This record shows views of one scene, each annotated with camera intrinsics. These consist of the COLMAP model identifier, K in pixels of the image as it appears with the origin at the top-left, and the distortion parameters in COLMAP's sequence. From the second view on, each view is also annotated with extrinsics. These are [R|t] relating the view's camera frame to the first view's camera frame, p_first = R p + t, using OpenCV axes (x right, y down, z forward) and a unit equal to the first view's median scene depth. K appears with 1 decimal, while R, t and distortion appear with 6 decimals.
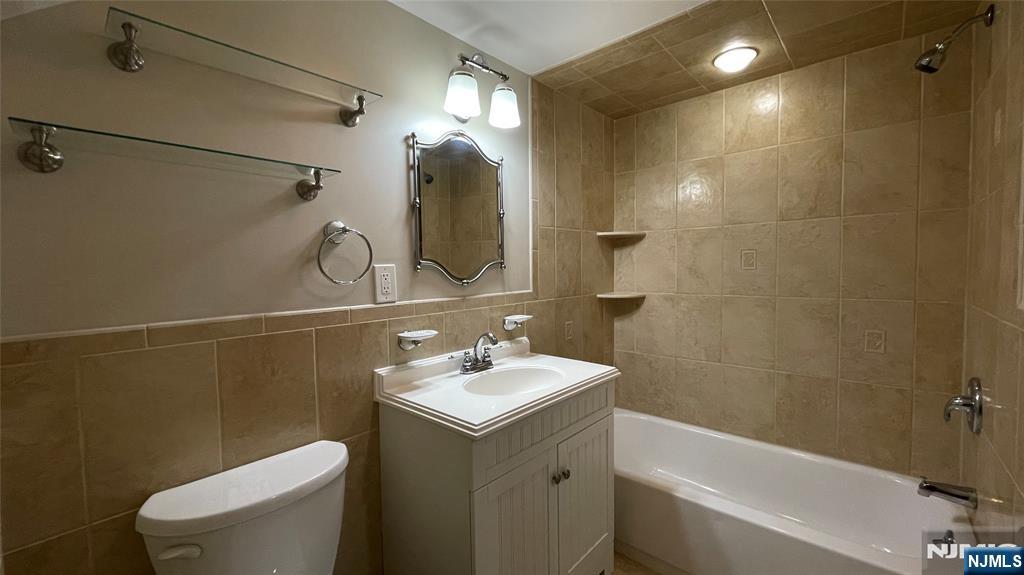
lens RADIAL K [[413.6, 0, 512.5], [0, 413.6, 285.2], [0, 0, 1]] dist [-0.002171, 0.000138]
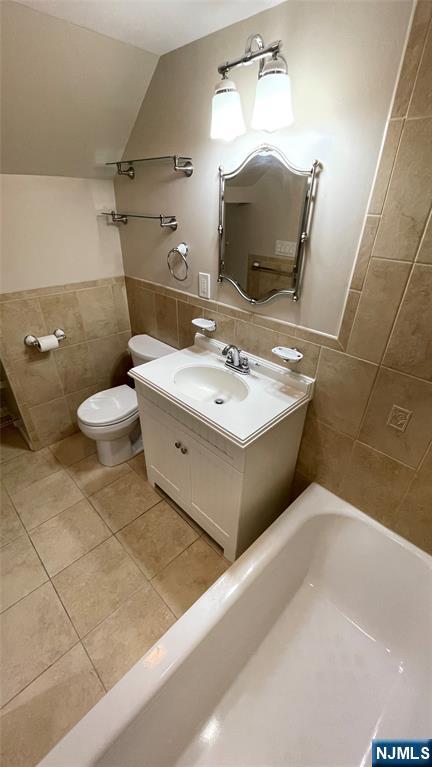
lens RADIAL K [[309.8, 0, 216.3], [0, 309.8, 384.9], [0, 0, 1]] dist [-0.002171, 0.000138]
pose [[-0.055823, 0.529515, -0.846462, 0.804017], [-0.058417, 0.844600, 0.532202, -0.283515], [0.996730, 0.079157, -0.016215, 0.969241]]
